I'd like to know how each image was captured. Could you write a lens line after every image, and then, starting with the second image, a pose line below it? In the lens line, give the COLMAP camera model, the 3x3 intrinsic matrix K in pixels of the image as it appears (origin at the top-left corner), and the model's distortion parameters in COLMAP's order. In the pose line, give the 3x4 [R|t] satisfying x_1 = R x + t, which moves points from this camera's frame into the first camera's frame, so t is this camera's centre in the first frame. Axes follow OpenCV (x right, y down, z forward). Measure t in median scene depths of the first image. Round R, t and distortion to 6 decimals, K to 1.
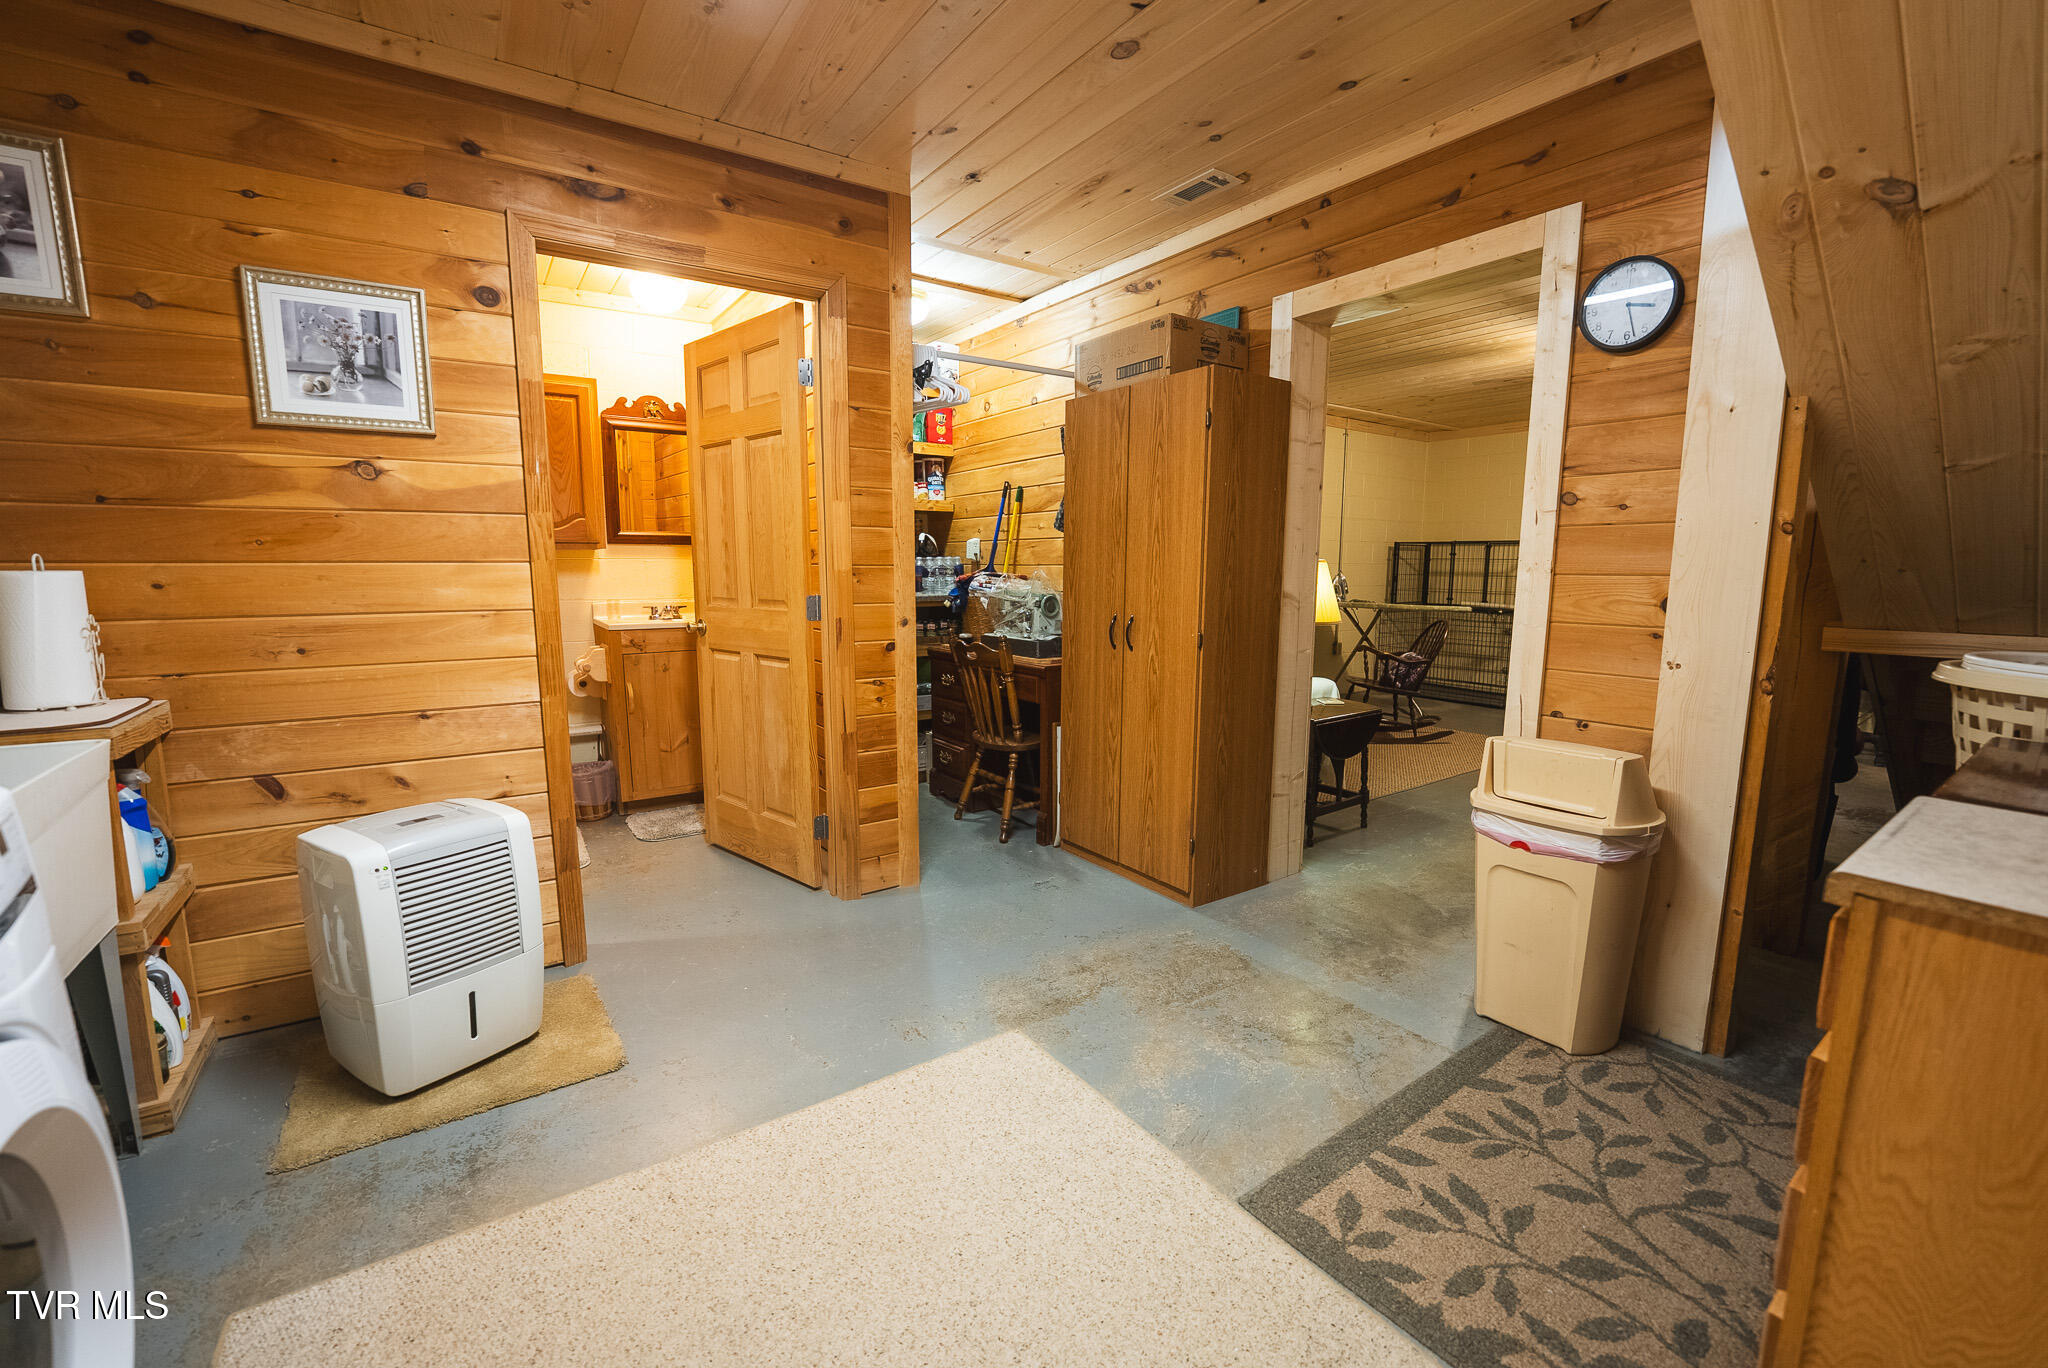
lens RADIAL K [[842.3, 0, 1027.4], [0, 842.3, 686.8], [0, 0, 1]] dist [-0.028186, 0.004062]
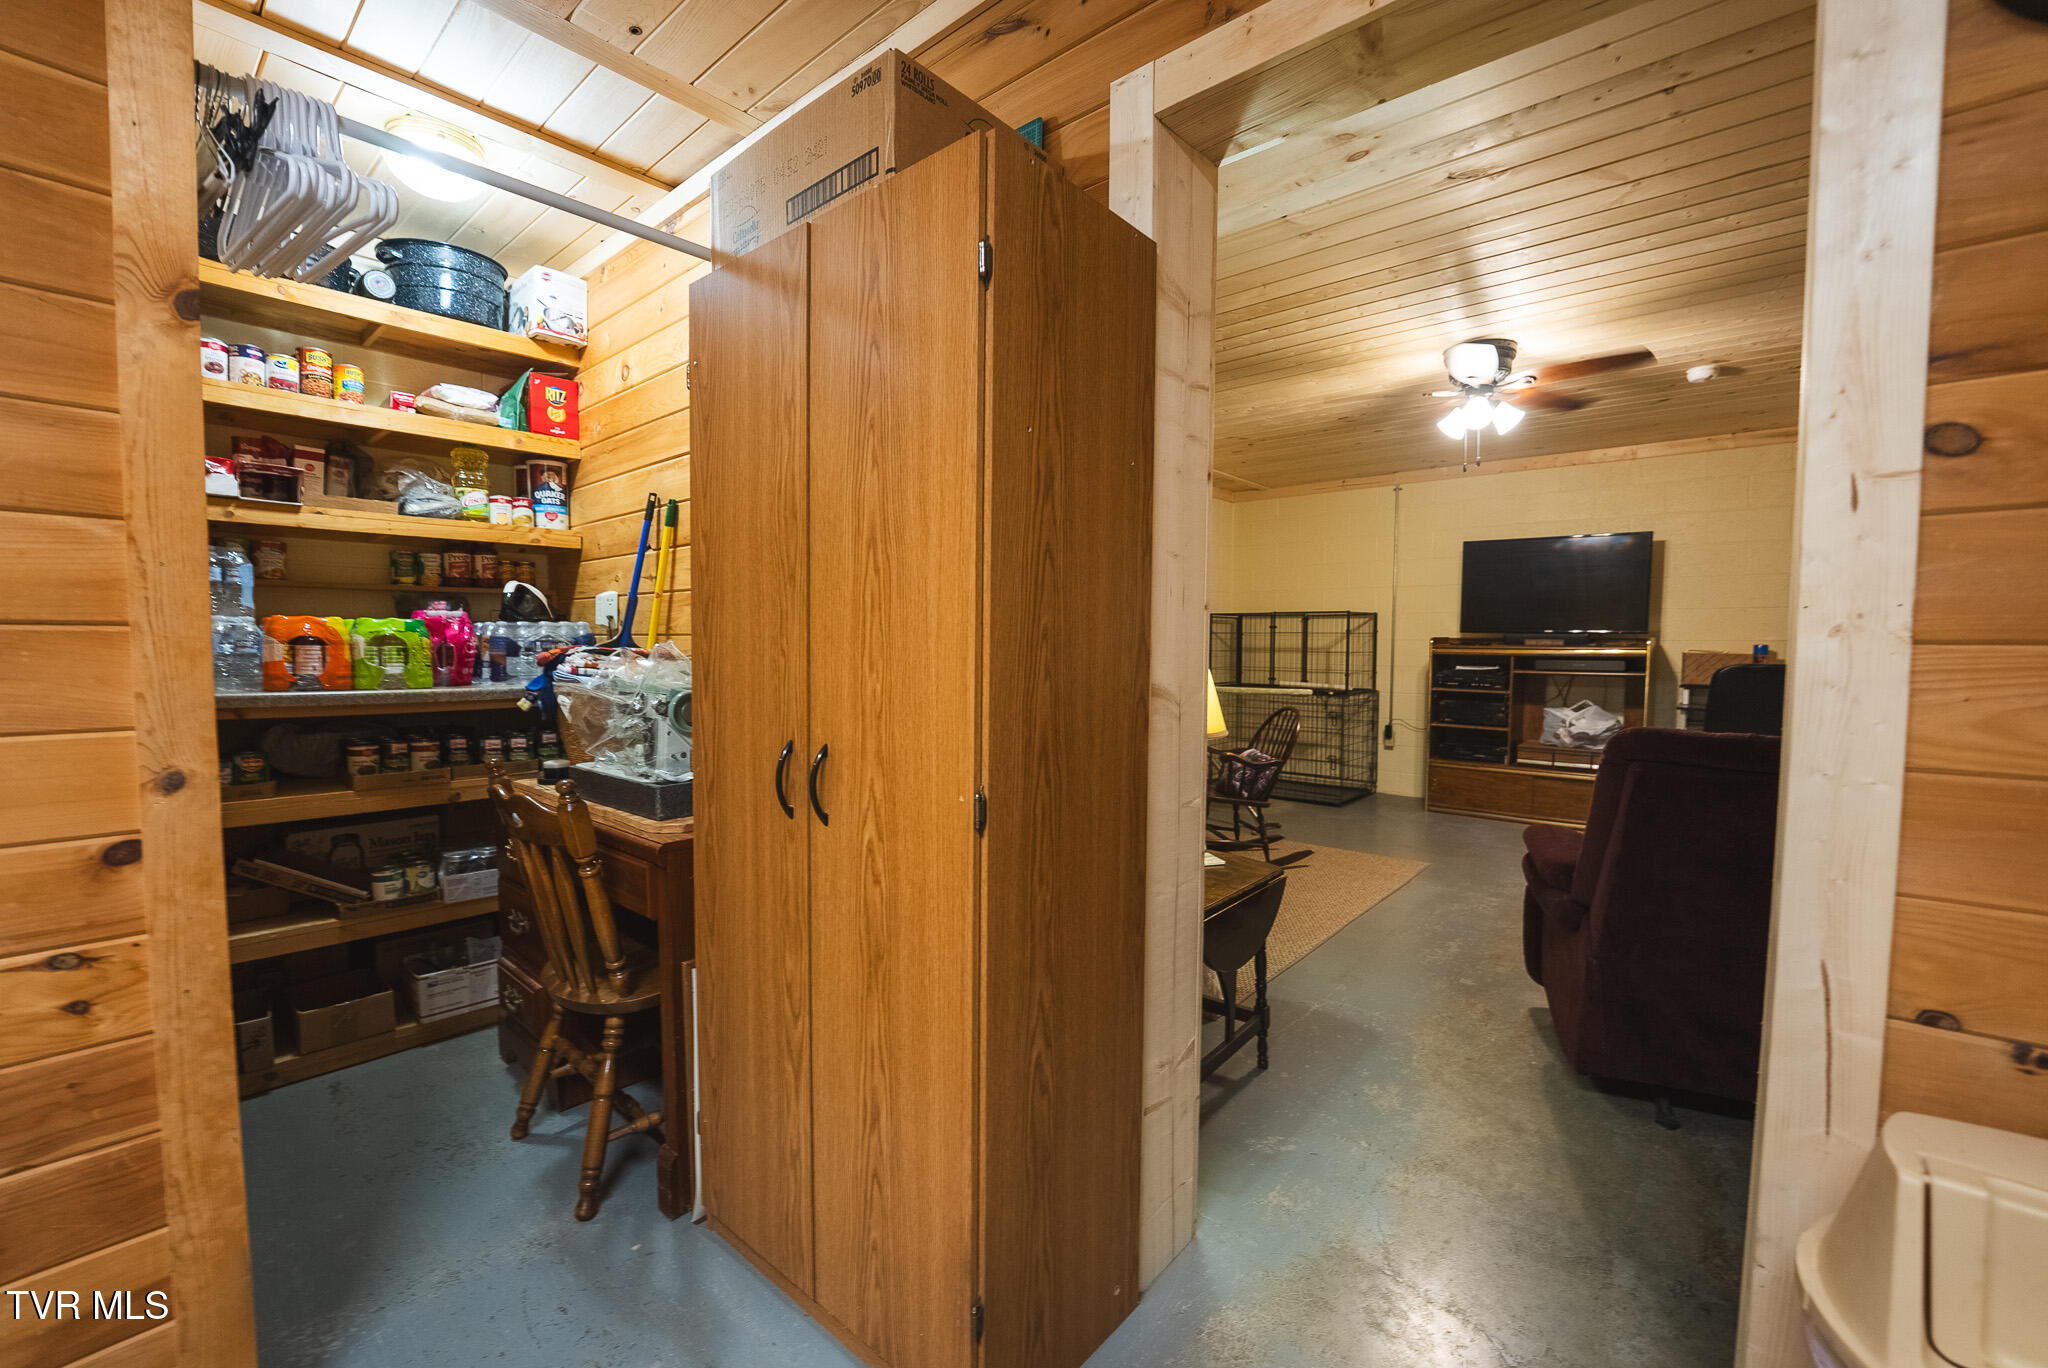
lens RADIAL K [[842.3, 0, 1031.9], [0, 842.3, 689.9], [0, 0, 1]] dist [-0.028186, 0.004062]
pose [[0.967898, -0.012445, 0.251037, 0.114548], [0.034577, 0.995870, -0.083946, -0.069183], [-0.248955, 0.089931, 0.964331, 0.533608]]
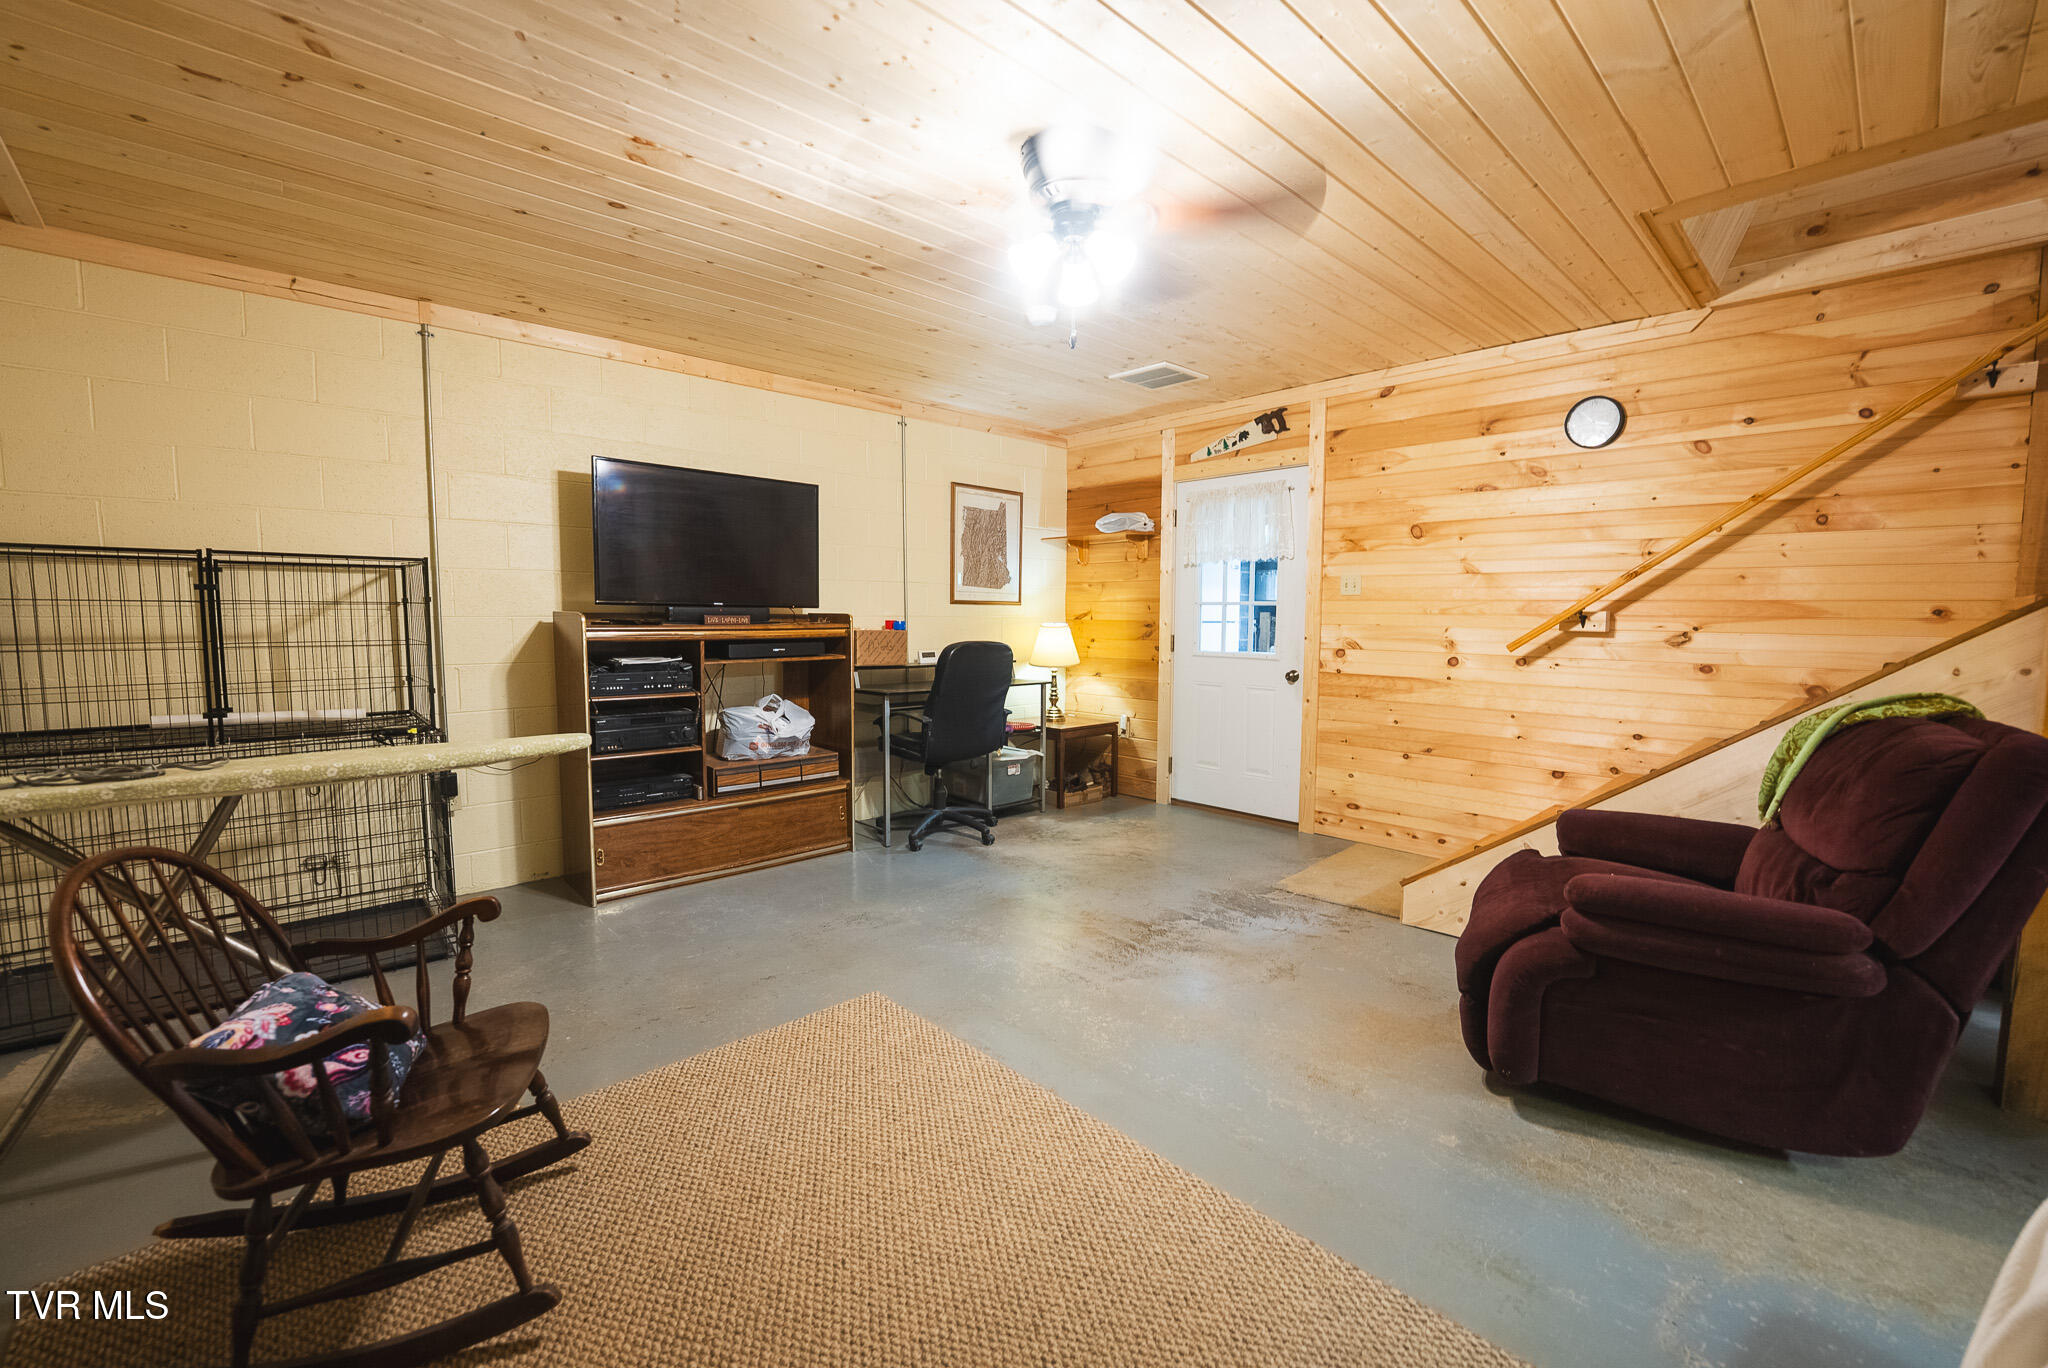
lens RADIAL K [[842.3, 0, 1035.2], [0, 842.3, 691.4], [0, 0, 1]] dist [-0.028186, 0.004062]
pose [[-0.152324, -0.096208, 0.983637, 0.267843], [0.134831, 0.983923, 0.117115, -0.253963], [-0.979090, 0.150464, -0.136903, 1.654731]]
